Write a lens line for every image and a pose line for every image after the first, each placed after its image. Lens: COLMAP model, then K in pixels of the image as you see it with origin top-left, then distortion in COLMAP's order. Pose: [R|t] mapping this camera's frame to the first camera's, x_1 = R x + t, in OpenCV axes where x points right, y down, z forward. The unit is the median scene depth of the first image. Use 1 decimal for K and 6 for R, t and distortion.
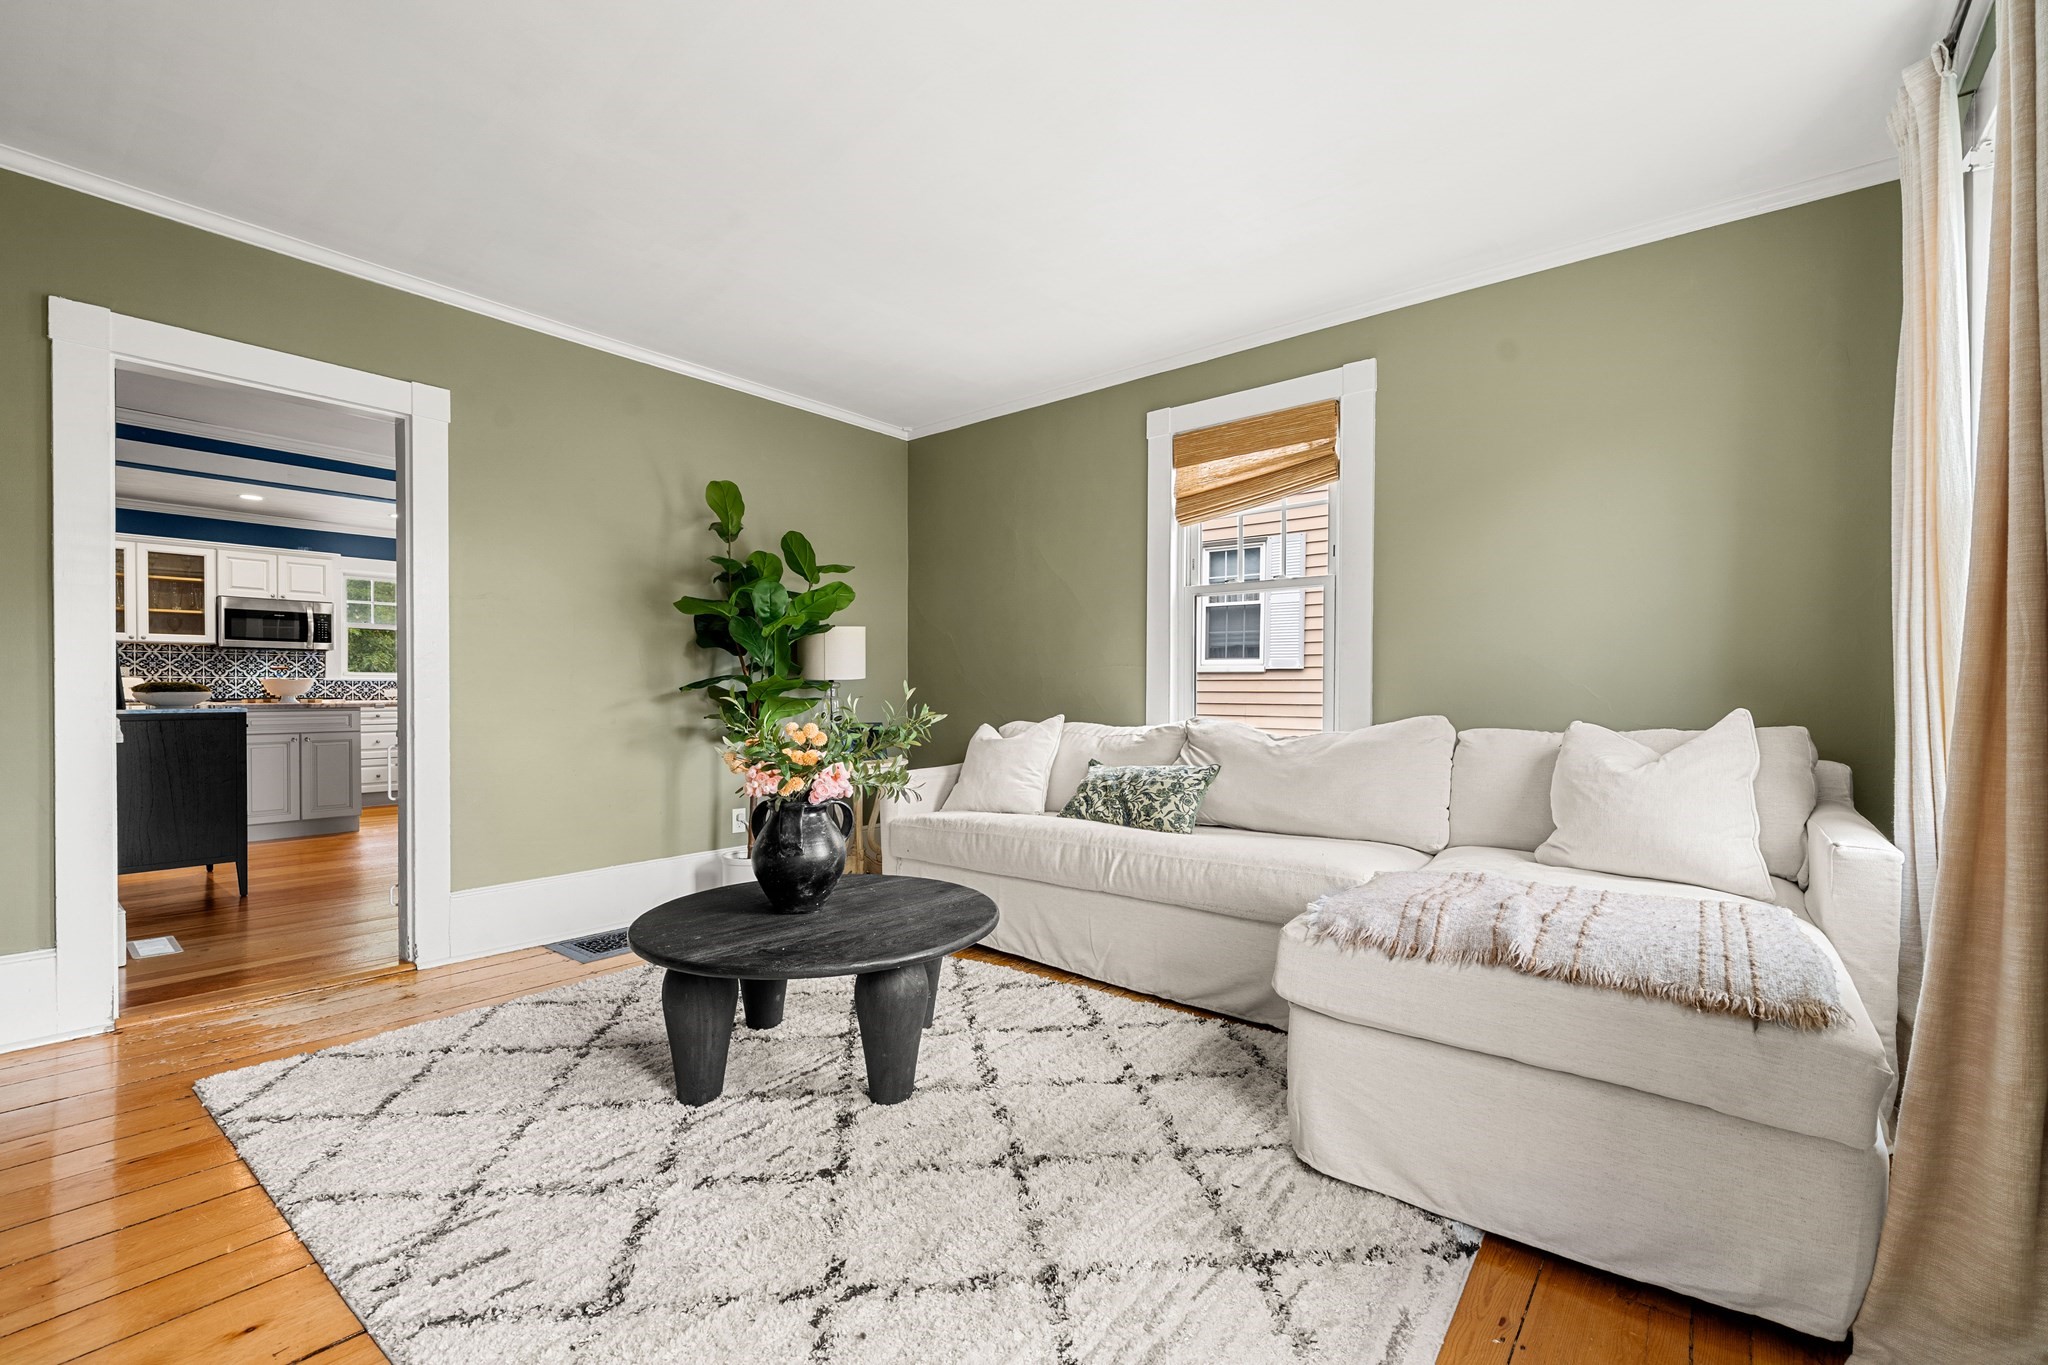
lens RADIAL K [[897.5, 0, 1022.4], [0, 897.5, 703.6], [0, 0, 1]] dist [0.000708, 0.000176]
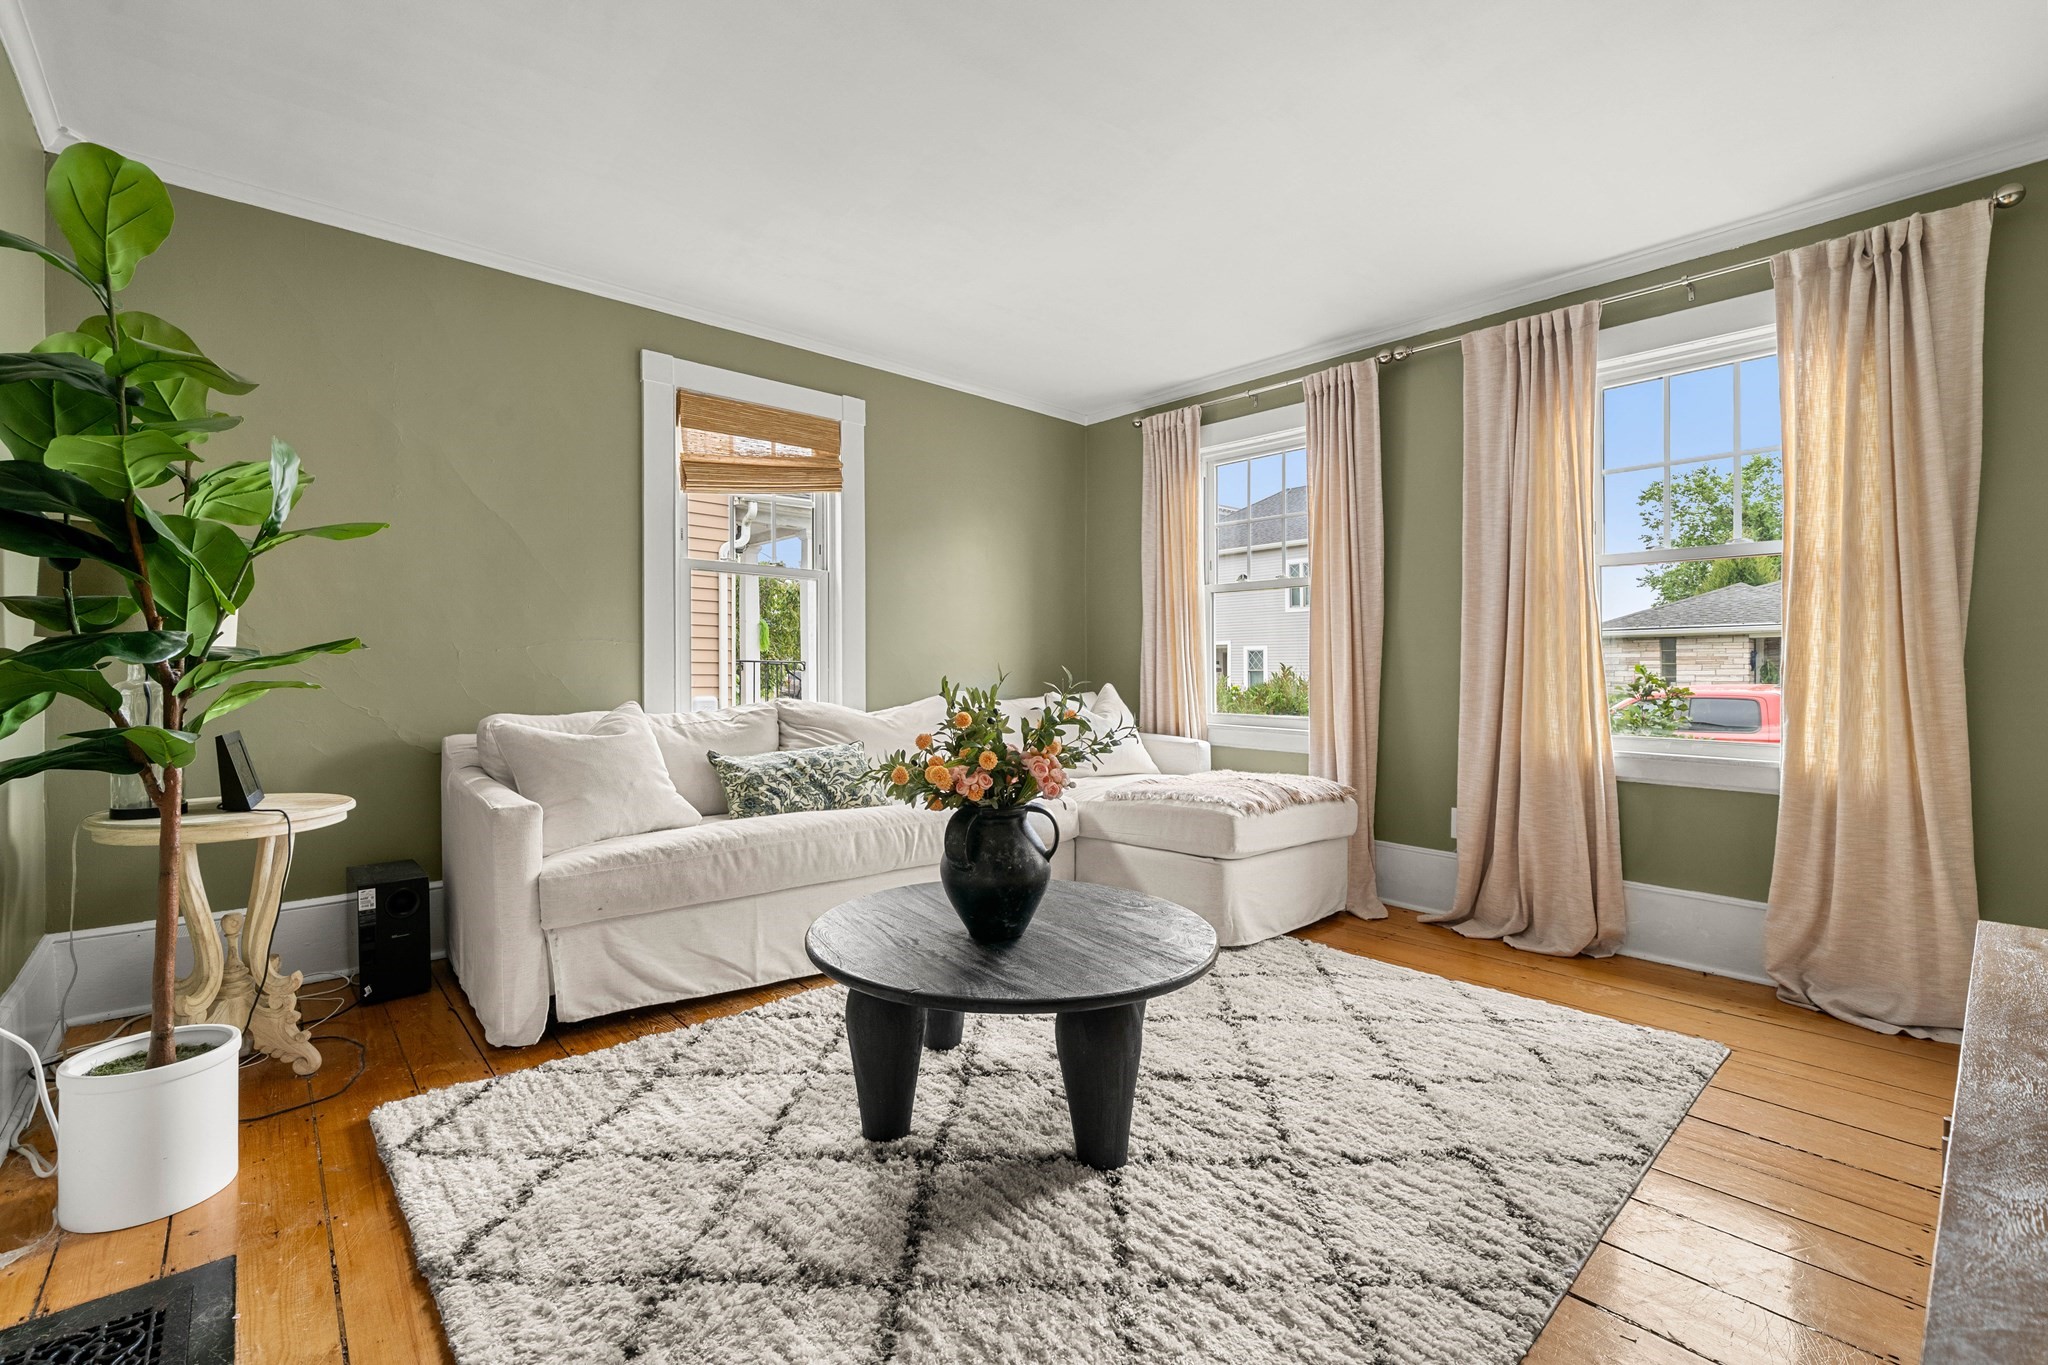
lens RADIAL K [[875.5, 0, 1024.0], [0, 875.5, 682.5], [0, 0, 1]] dist [0.000707, 0.000052]
pose [[0.155849, -0.007234, 0.987754, -0.799123], [0.009317, 0.999939, 0.005853, -0.006991], [-0.987737, 0.008291, 0.155907, 0.642538]]
